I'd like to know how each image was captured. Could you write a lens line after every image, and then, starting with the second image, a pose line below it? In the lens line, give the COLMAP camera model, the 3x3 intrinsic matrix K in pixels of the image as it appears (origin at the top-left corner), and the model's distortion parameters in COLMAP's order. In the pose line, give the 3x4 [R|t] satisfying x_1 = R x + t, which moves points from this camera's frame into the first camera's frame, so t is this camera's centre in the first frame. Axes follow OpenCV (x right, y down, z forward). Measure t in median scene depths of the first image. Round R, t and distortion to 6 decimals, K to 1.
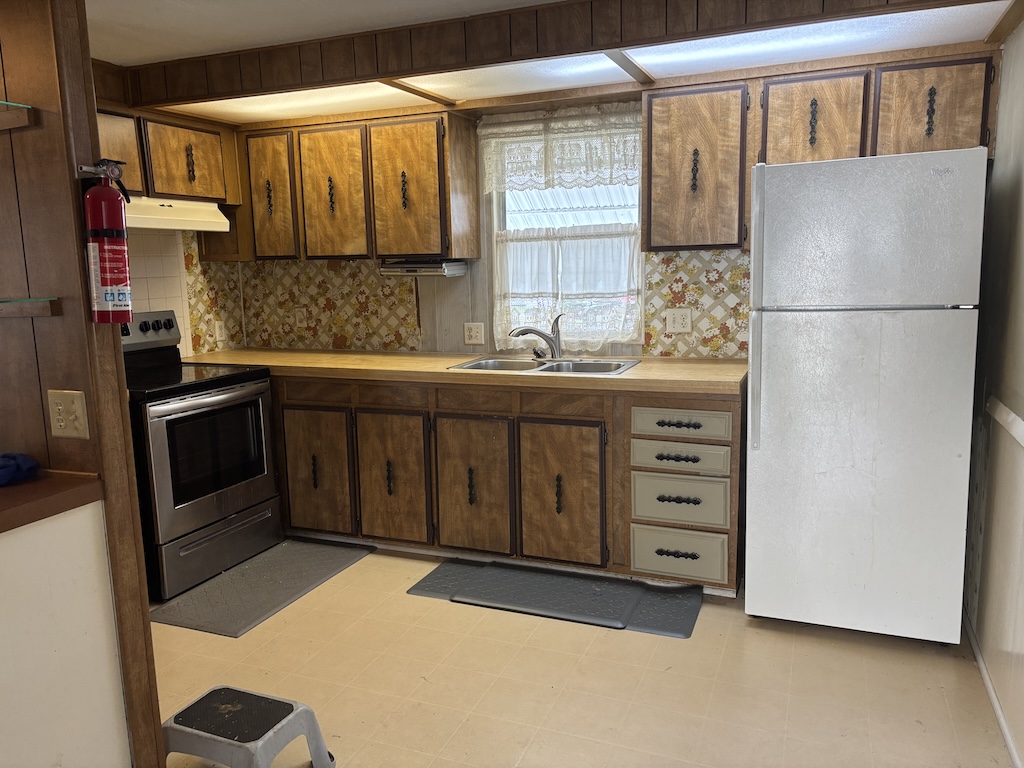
lens RADIAL K [[775.3, 0, 511.4], [0, 775.3, 389.2], [0, 0, 1]] dist [0.057758, -0.060383]
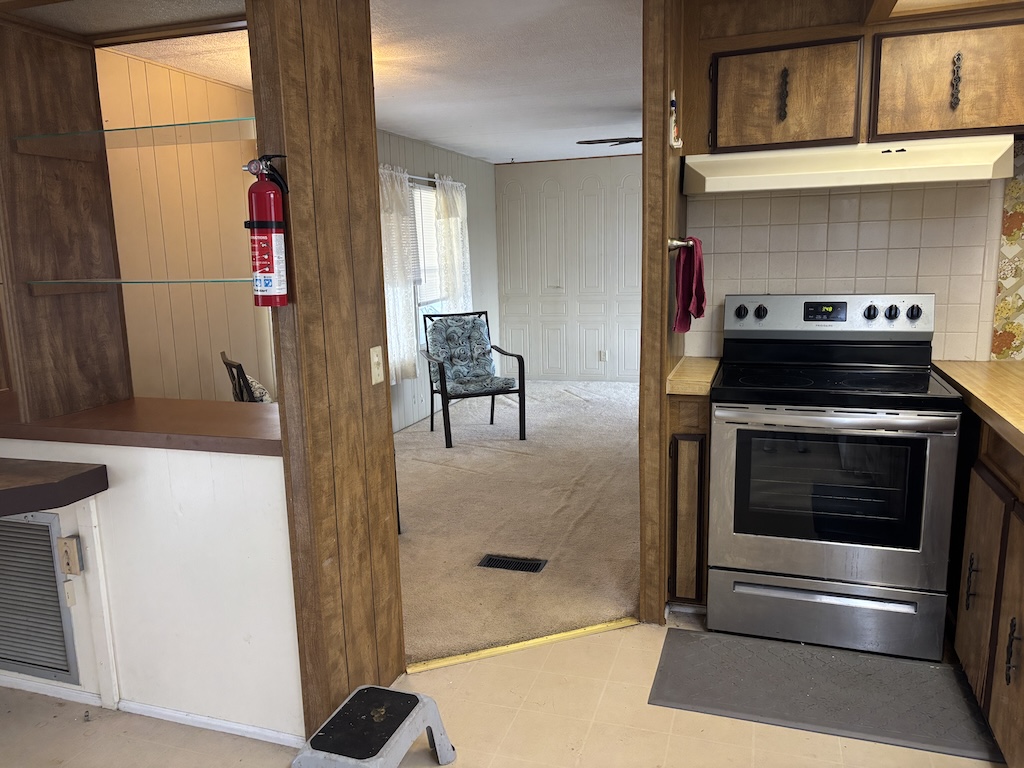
lens RADIAL K [[773.9, 0, 504.0], [0, 773.9, 385.6], [0, 0, 1]] dist [0.056526, -0.060156]
pose [[0.056406, 0.203803, -0.977386, 0.250291], [-0.138106, 0.971126, 0.194527, -0.096690], [0.988810, 0.124010, 0.082924, 0.515414]]
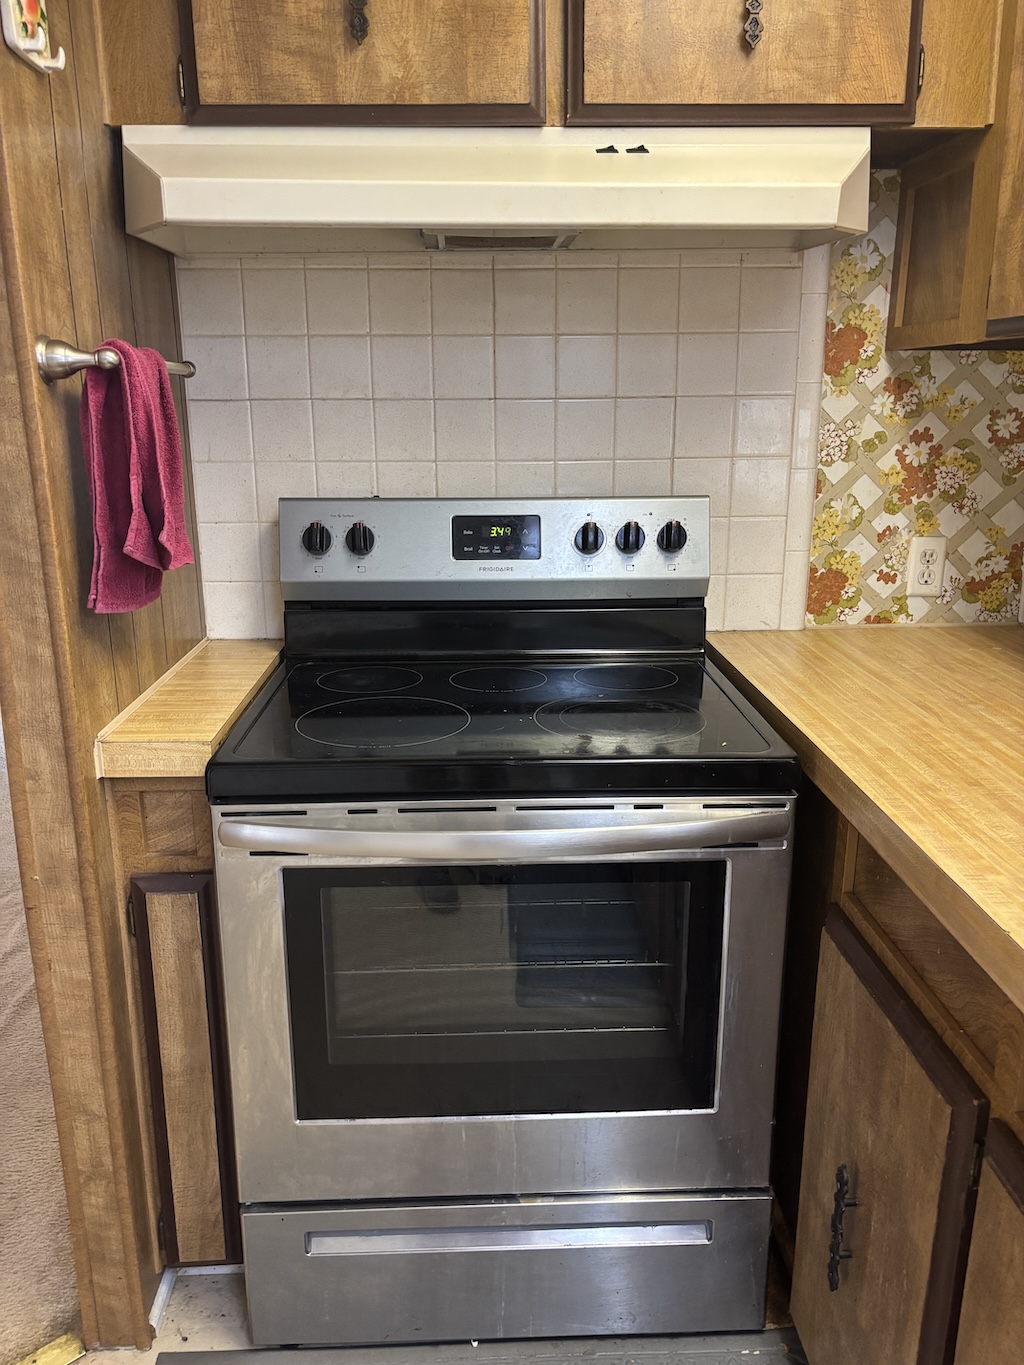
lens RADIAL K [[1031.6, 0, 516.9], [0, 1031.6, 665.9], [0, 0, 1]] dist [0.056526, -0.060156]
pose [[0.413629, 0.251644, -0.874978, -0.049679], [-0.155540, 0.966447, 0.204422, -0.100829], [0.897061, 0.051539, 0.438891, 0.676841]]
